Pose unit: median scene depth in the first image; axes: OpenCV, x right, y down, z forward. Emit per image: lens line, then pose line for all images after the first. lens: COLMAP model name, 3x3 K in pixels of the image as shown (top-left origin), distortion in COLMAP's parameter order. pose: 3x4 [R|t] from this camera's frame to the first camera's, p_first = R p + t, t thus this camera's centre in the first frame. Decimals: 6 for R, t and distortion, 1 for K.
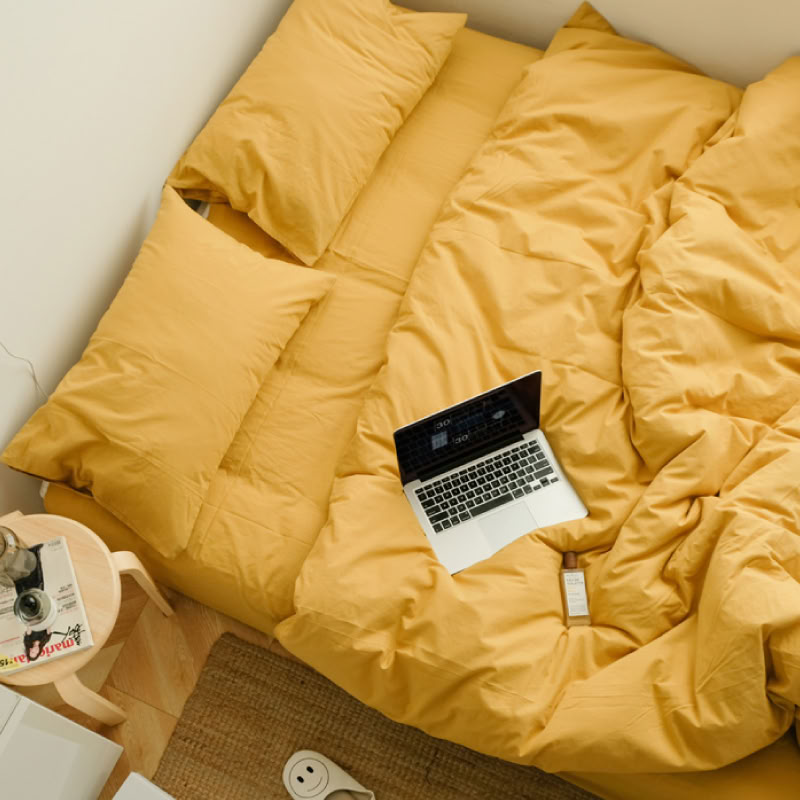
lens RADIAL K [[925.3, 0, 400.0], [0, 925.3, 400.0], [0, 0, 1]] dist [-0.018572, -0.026603]
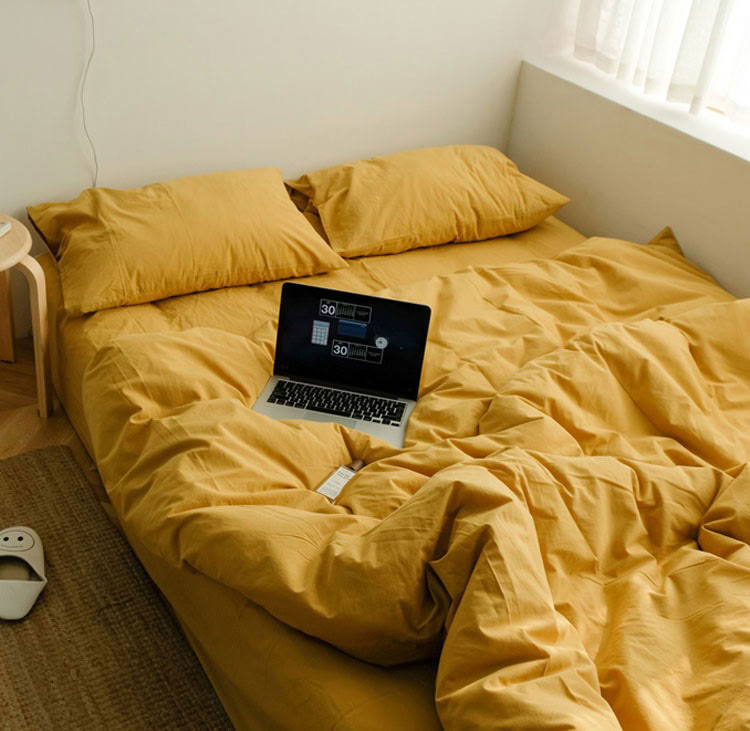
lens RADIAL K [[854.7, 0, 375.0], [0, 854.7, 365.5], [0, 0, 1]] dist [-0.018196, -0.027363]
pose [[0.832014, 0.423513, -0.358315, 0.443357], [-0.546443, 0.737051, -0.397688, 0.409748], [0.095670, 0.526681, 0.844662, 0.185715]]
